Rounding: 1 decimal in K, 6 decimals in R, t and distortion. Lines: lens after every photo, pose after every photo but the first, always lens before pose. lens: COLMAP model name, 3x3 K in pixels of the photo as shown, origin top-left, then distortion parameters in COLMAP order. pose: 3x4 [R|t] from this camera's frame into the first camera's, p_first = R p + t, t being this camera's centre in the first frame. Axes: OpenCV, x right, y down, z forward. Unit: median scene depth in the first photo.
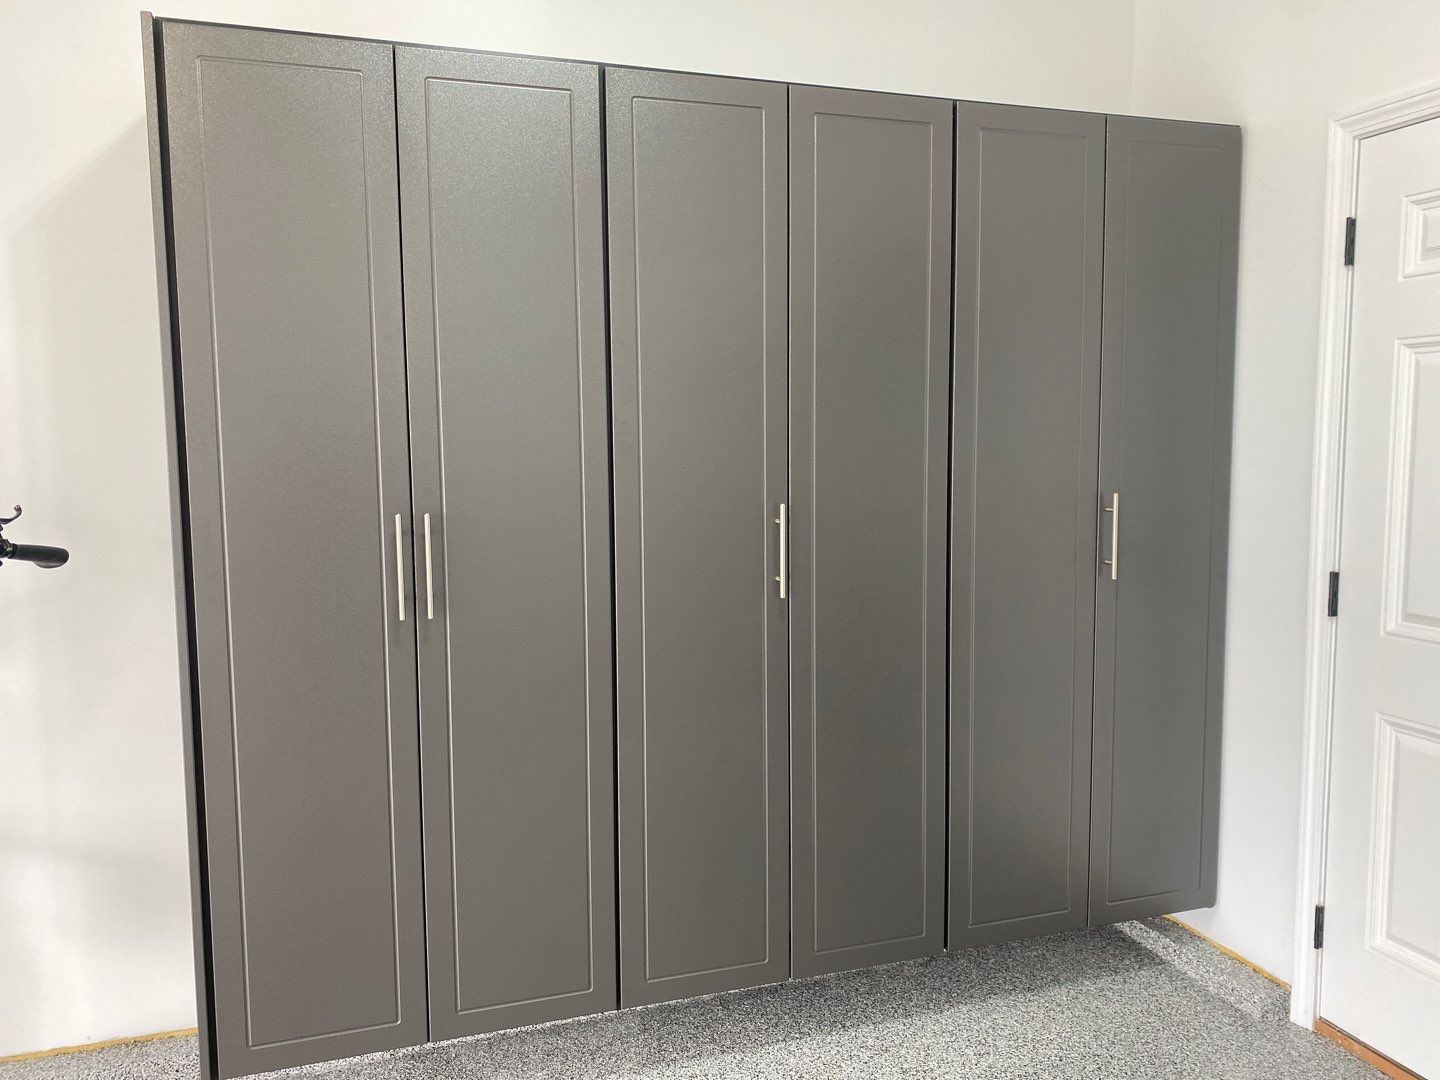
lens RADIAL K [[1083.9, 0, 720.0], [0, 1083.9, 540.0], [0, 0, 1]] dist [0.055957, -0.069235]
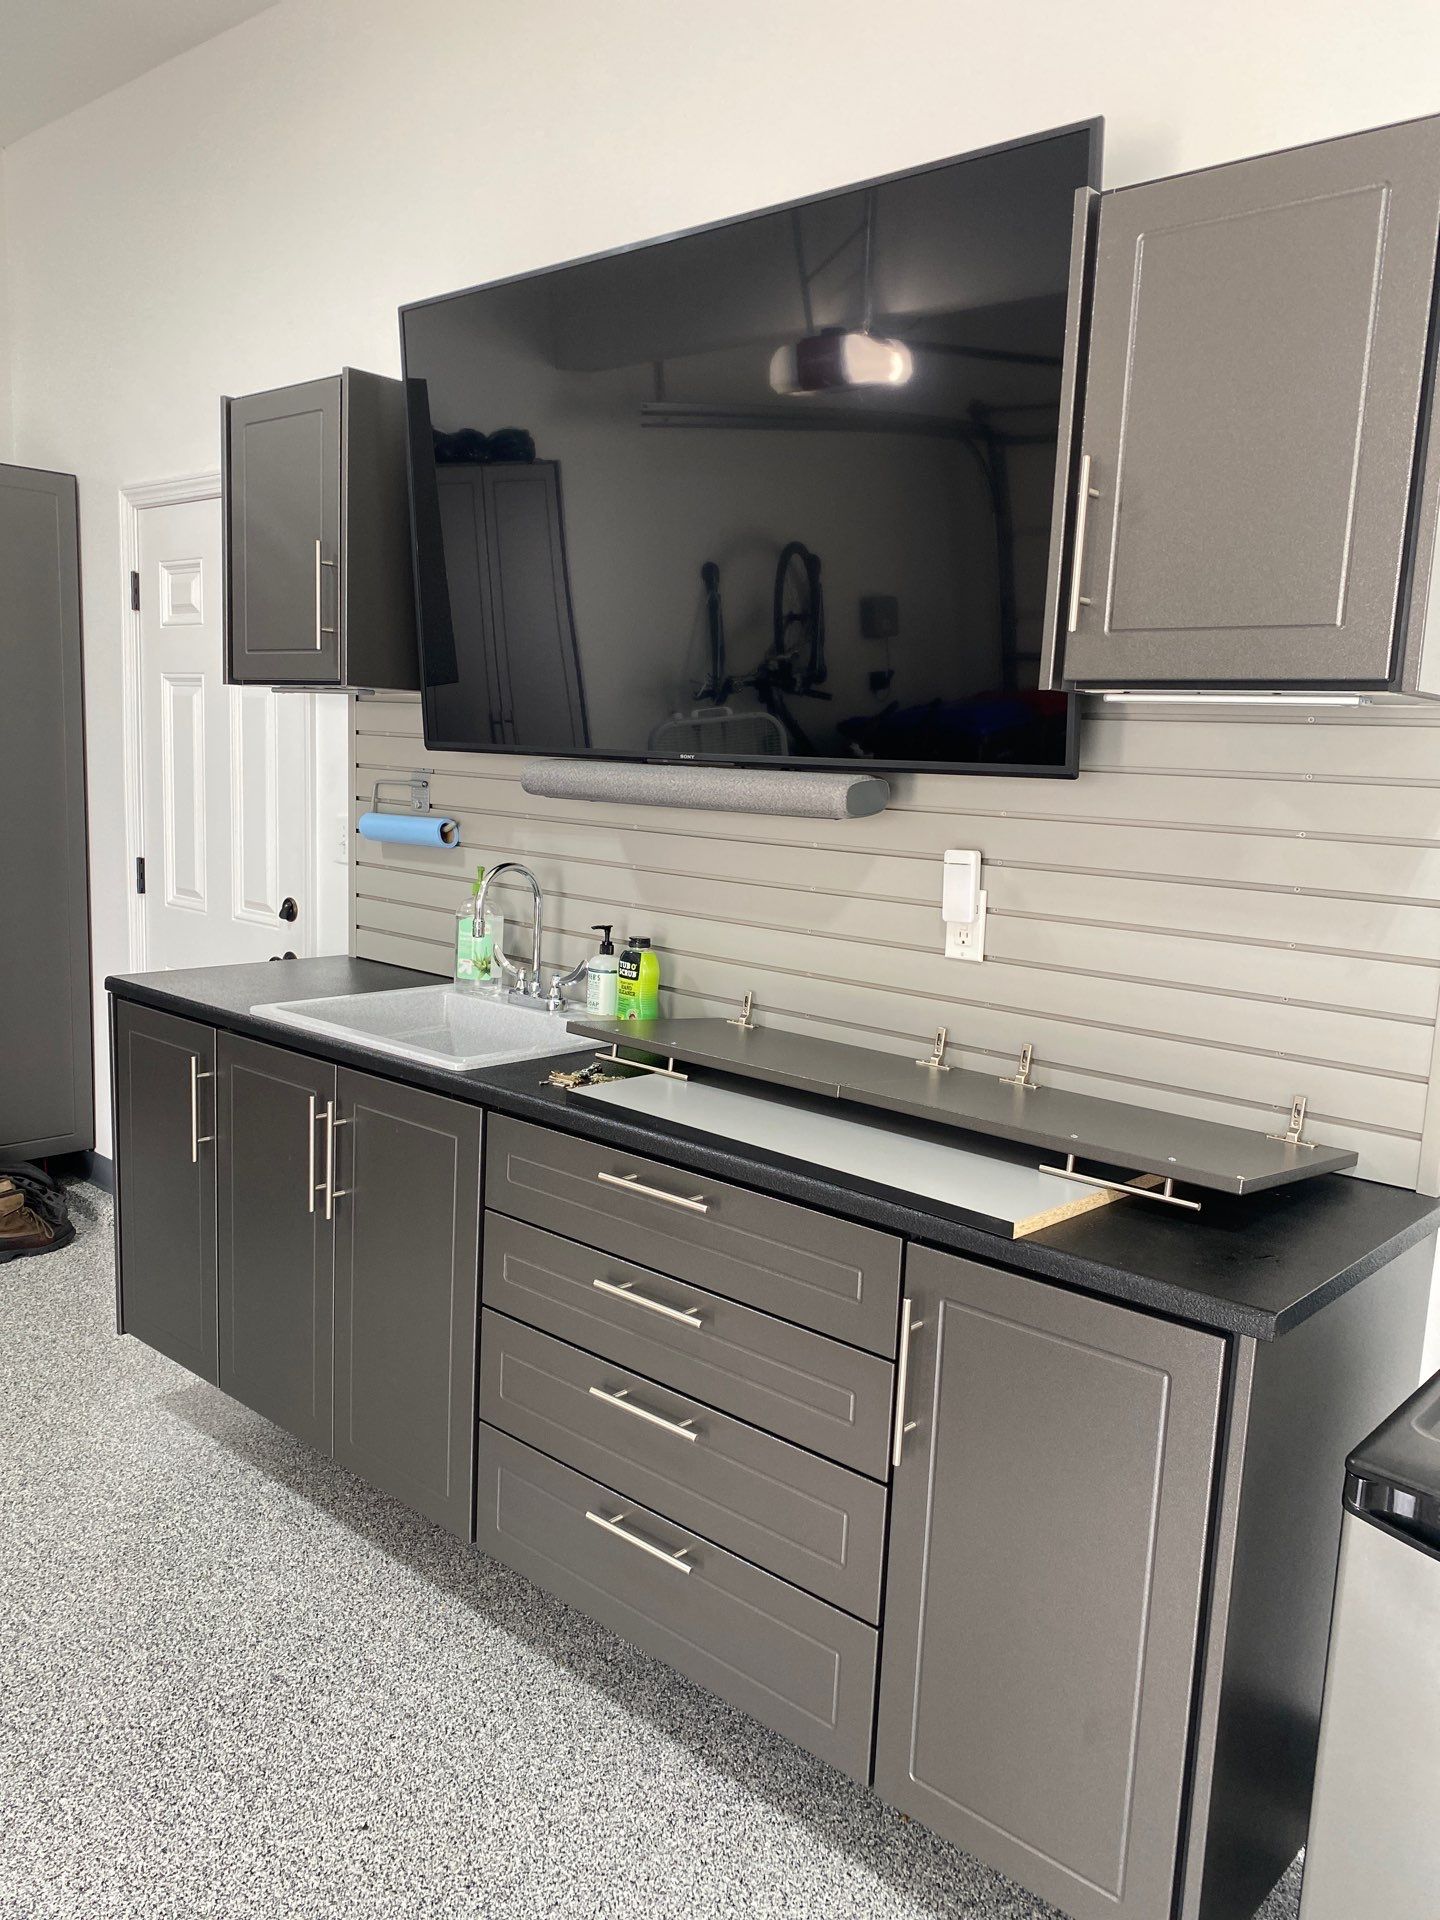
lens RADIAL K [[1464.8, 0, 720.0], [0, 1464.8, 960.0], [0, 0, 1]] dist [0.044506, -0.060858]
pose [[0.868772, -0.032943, 0.494116, 0.291668], [-0.001407, 0.997617, 0.068986, 0.029415], [-0.495211, -0.060628, 0.866655, -0.770954]]
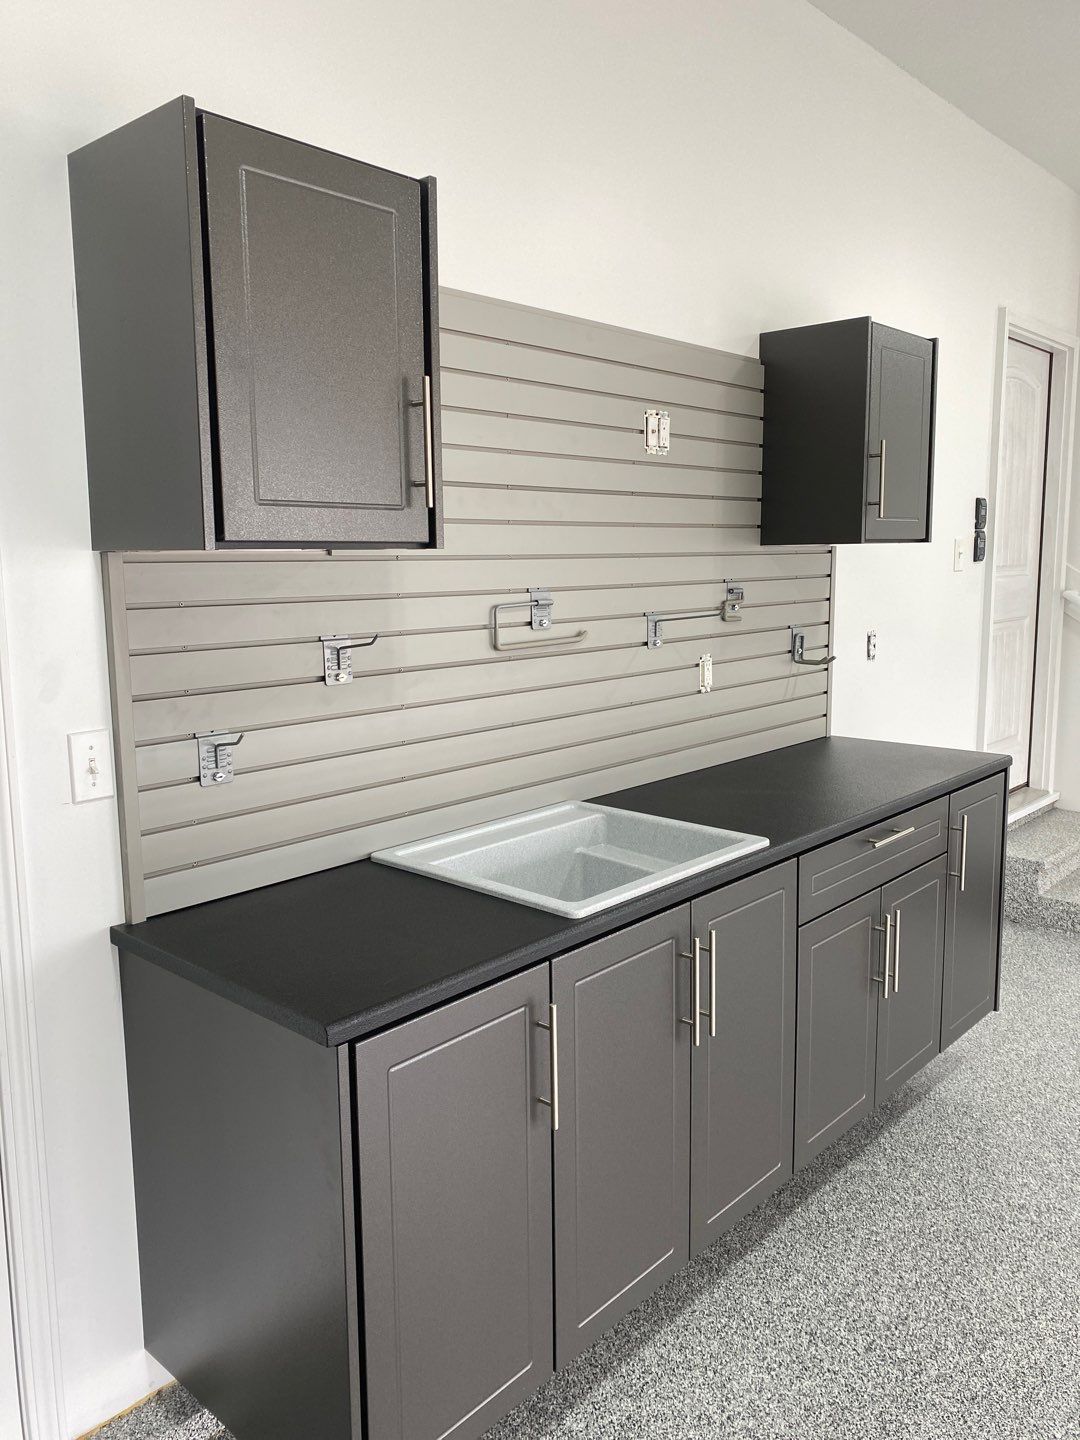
lens RADIAL K [[1083.9, 0, 539.5], [0, 1083.9, 710.6], [0, 0, 1]] dist [0.055957, -0.069235]
pose [[-0.485949, -0.115313, 0.866347, -0.064091], [0.091501, 0.979098, 0.181645, -0.122397], [-0.869184, 0.167542, -0.465240, 0.673309]]
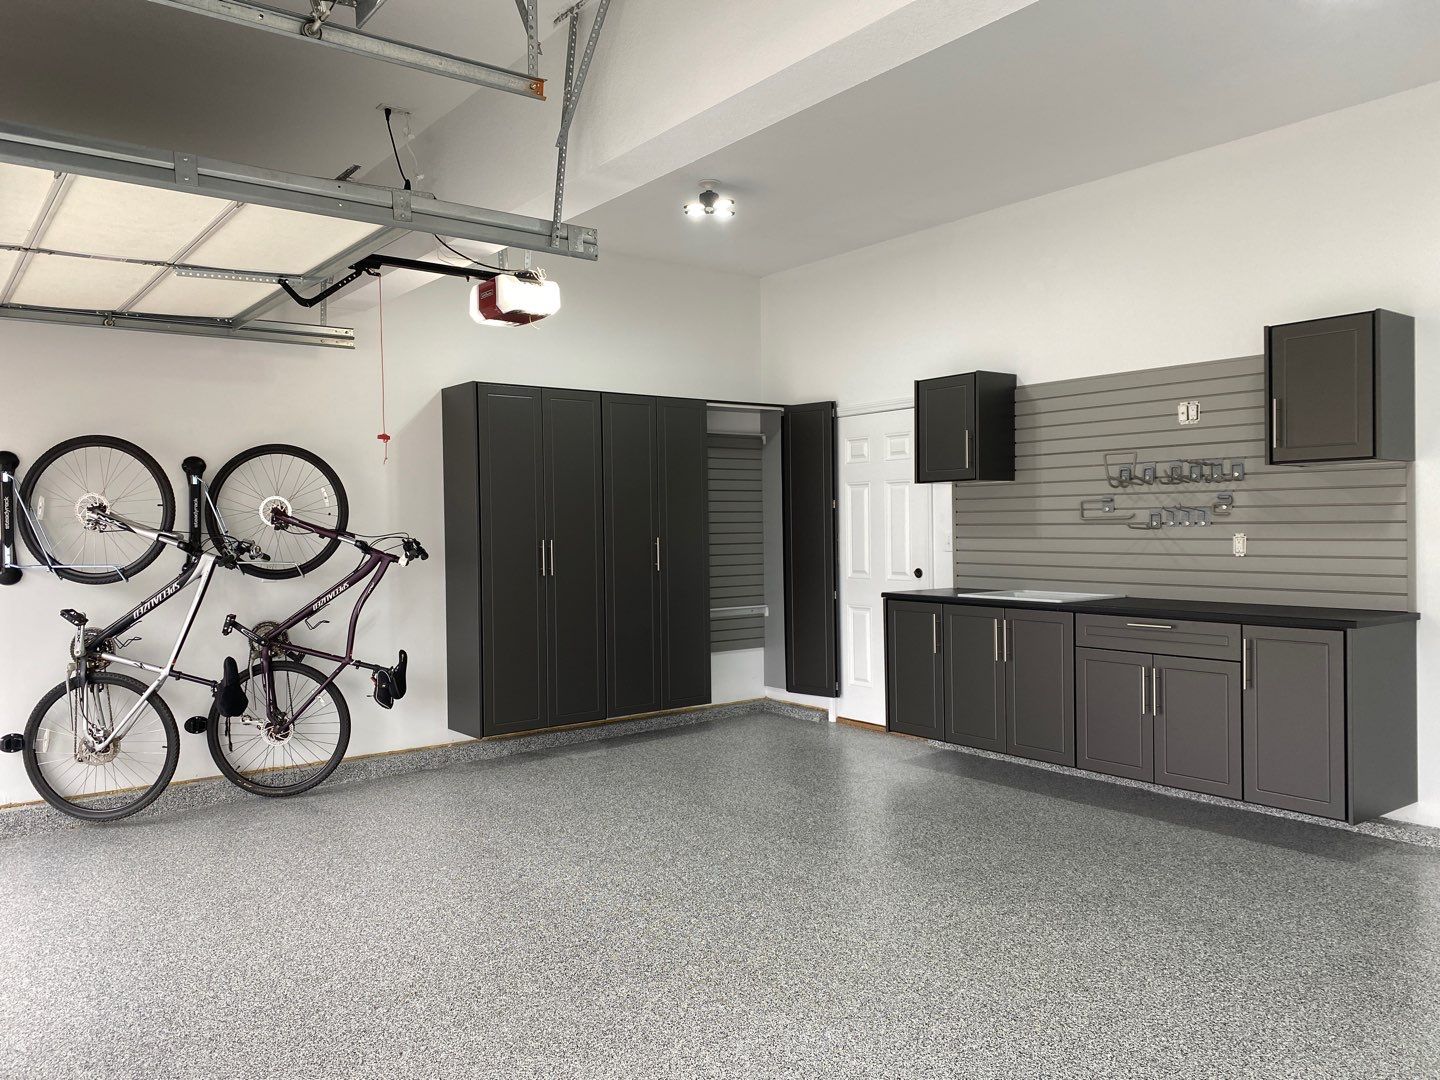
lens RADIAL K [[1098.6, 0, 715.2], [0, 1098.6, 541.5], [0, 0, 1]] dist [0.044506, -0.060858]
pose [[0.945815, -0.011993, 0.324484, -0.681533], [0.036670, 0.996870, -0.070043, 0.170596], [-0.322628, 0.078147, 0.943294, -1.644943]]
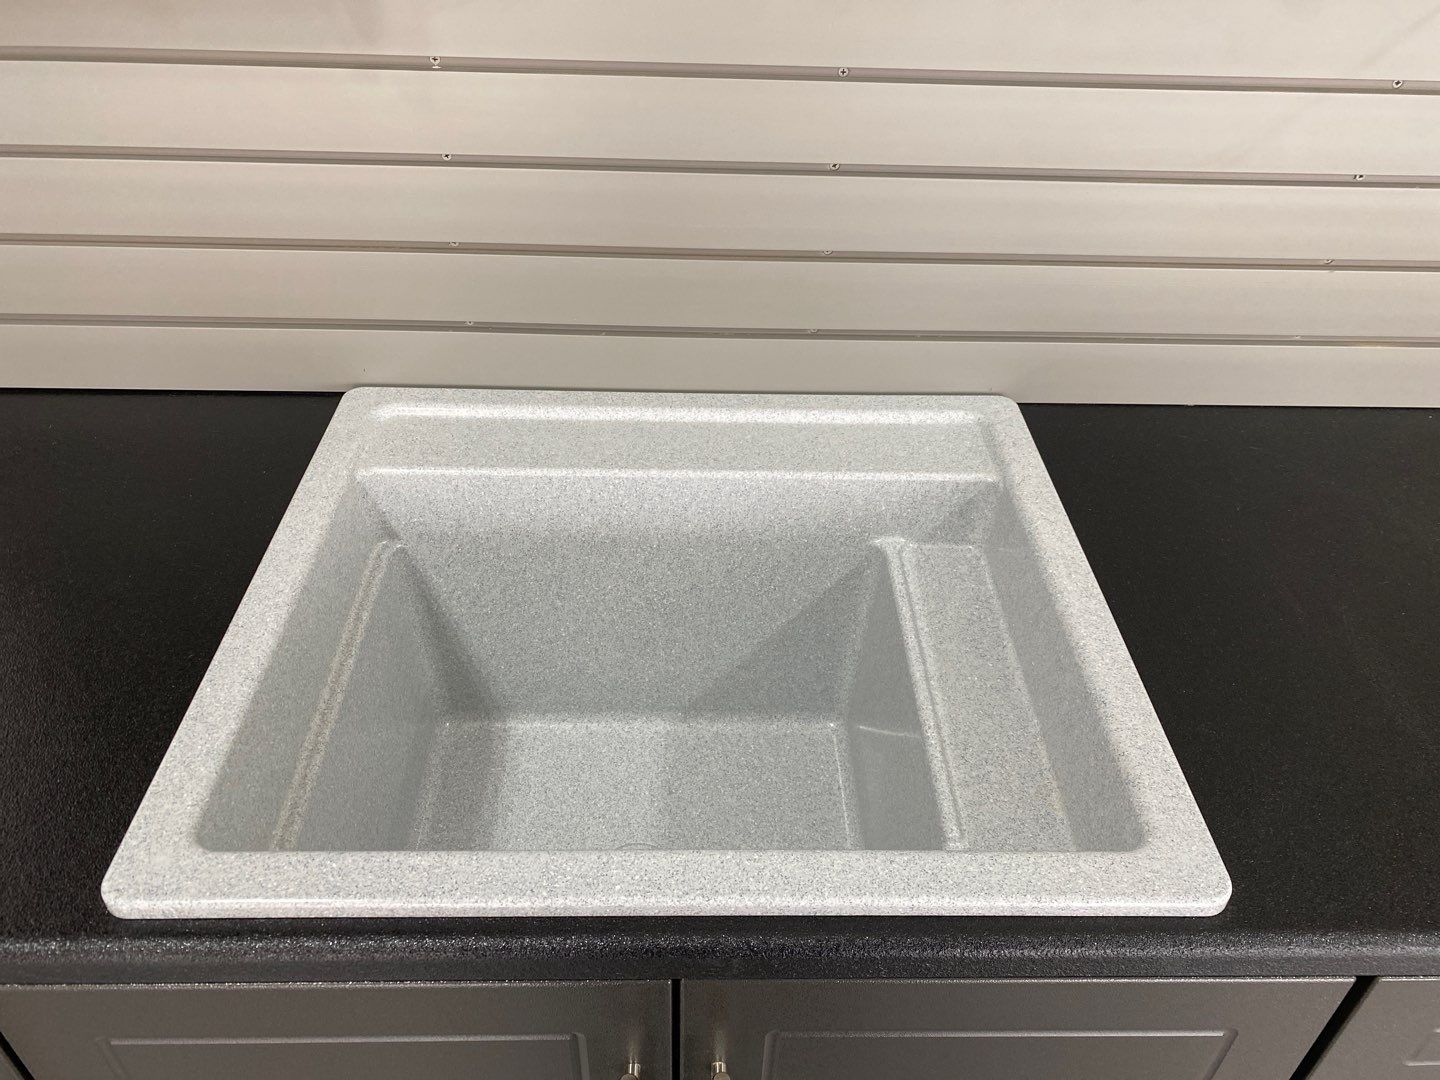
lens RADIAL K [[1083.9, 0, 720.0], [0, 1083.9, 540.0], [0, 0, 1]] dist [0.055957, -0.069235]
pose [[0.297498, -0.581916, 0.756881, 0.437164], [0.057822, 0.802303, 0.594110, -0.052010], [-0.952970, -0.132983, 0.272331, 0.165144]]
